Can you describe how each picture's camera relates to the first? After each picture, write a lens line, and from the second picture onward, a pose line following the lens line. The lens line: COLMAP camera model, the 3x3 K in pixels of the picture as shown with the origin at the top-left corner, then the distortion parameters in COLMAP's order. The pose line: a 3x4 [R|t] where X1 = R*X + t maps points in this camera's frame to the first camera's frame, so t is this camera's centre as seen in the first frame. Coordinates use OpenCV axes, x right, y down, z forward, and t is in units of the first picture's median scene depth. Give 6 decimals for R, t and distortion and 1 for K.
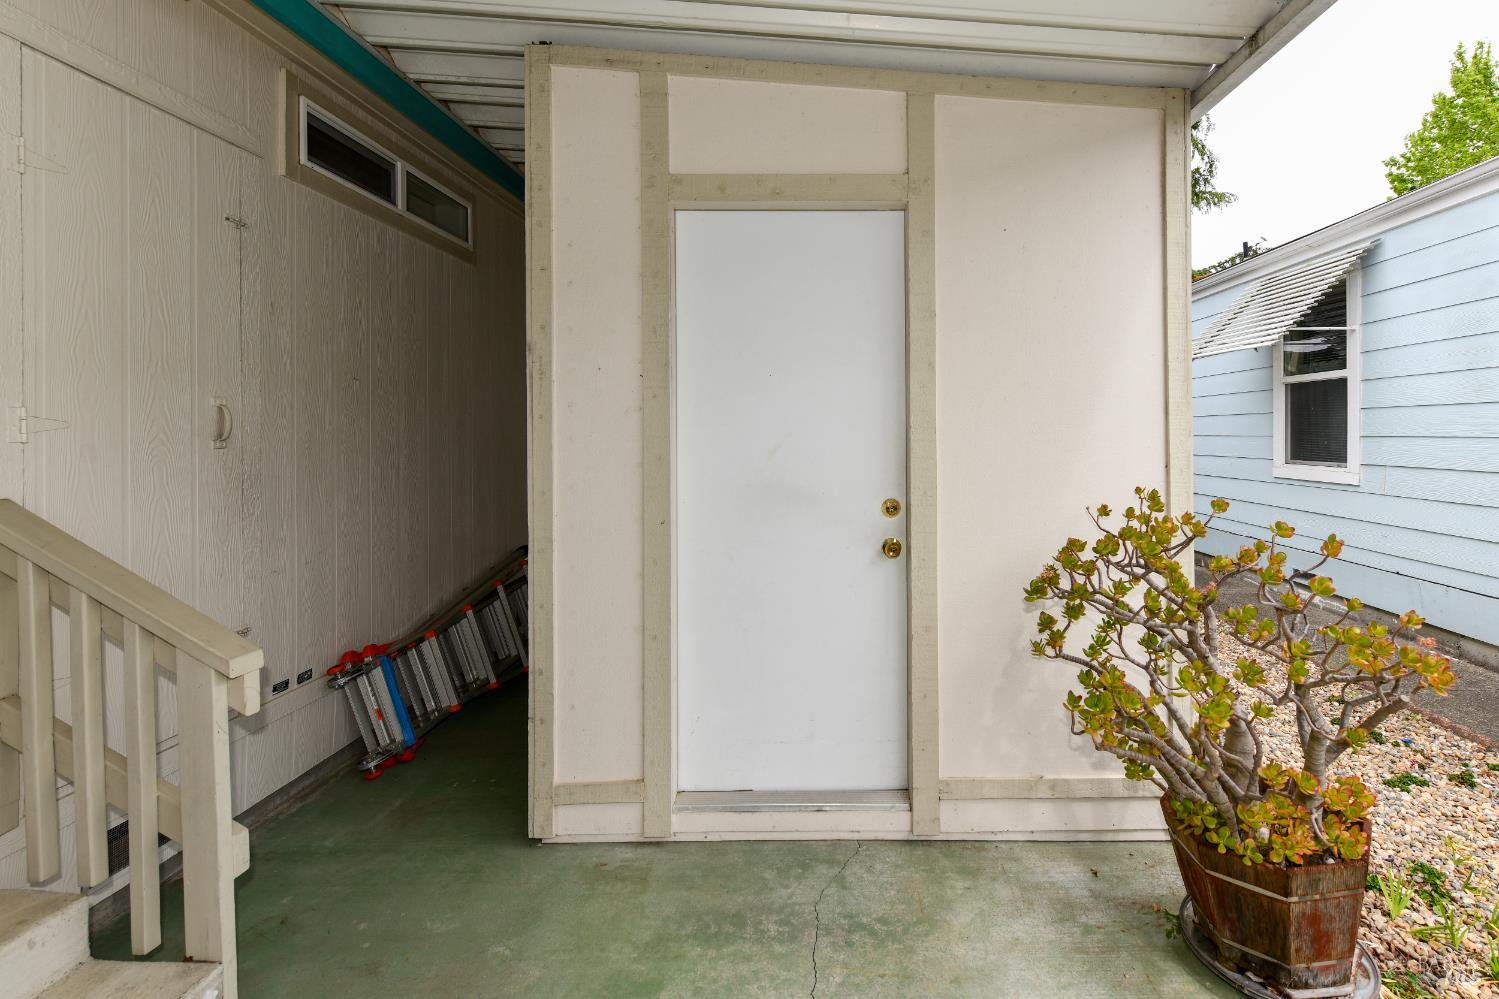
lens RADIAL K [[680.0, 0, 749.4], [0, 680.0, 425.8], [0, 0, 1]] dist [0.000094, -0.001575]
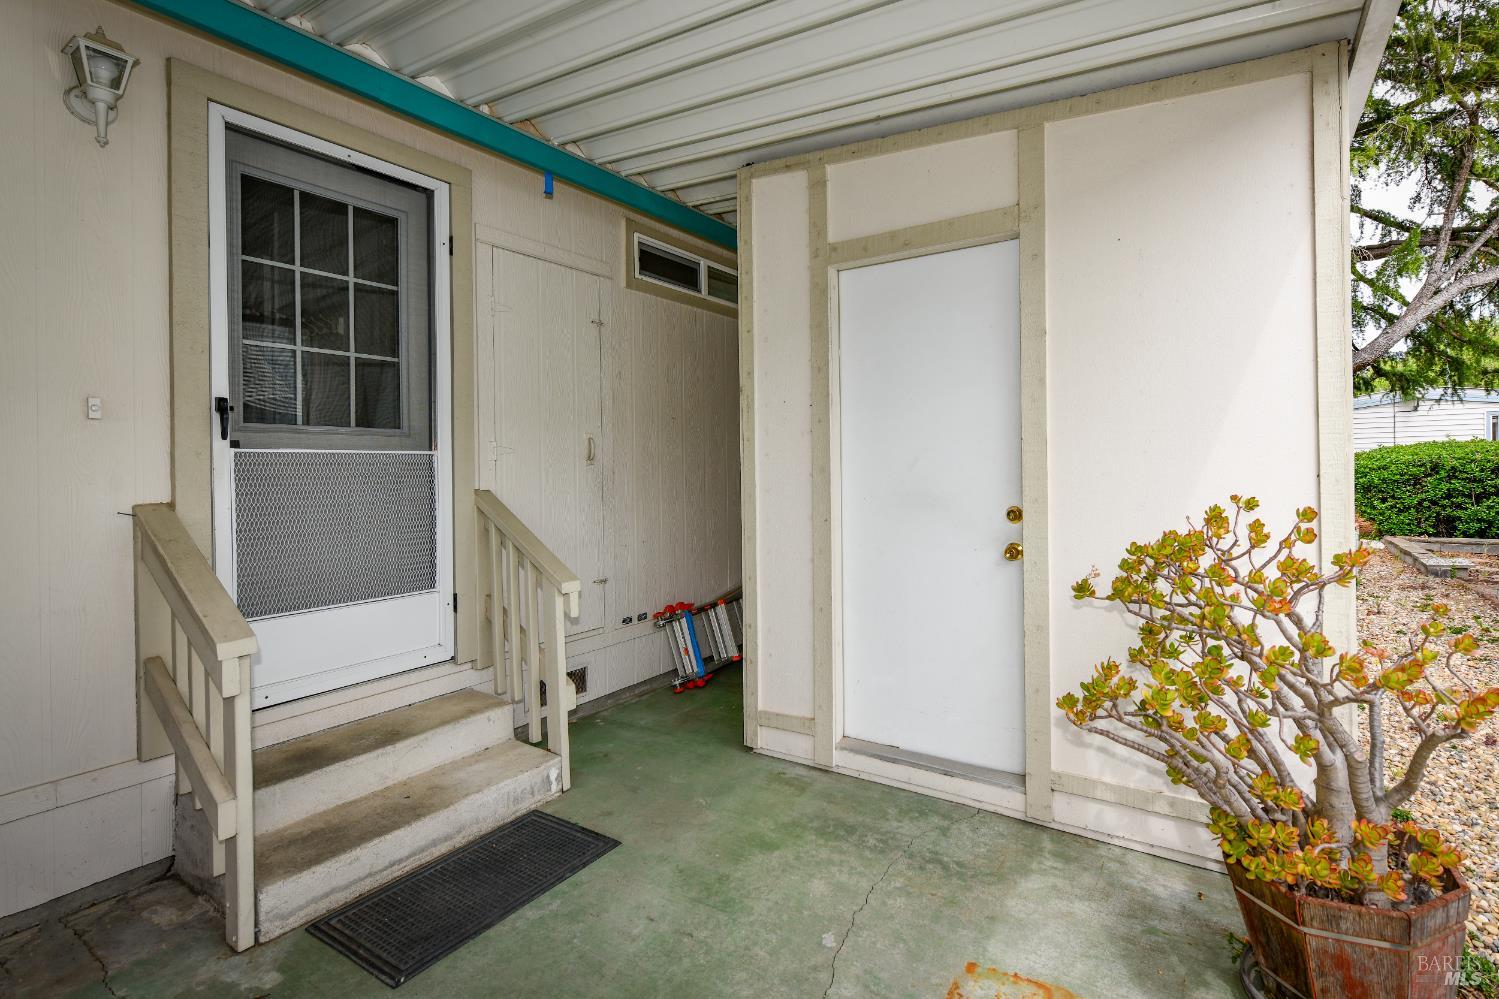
lens RADIAL K [[661.7, 0, 750.5], [0, 661.7, 463.1], [0, 0, 1]] dist [-0.000962, -0.006047]
pose [[0.834271, -0.007925, -0.551298, 0.436987], [0.012744, 0.999907, 0.004912, 0.027896], [0.551208, -0.011123, 0.834294, -0.108420]]
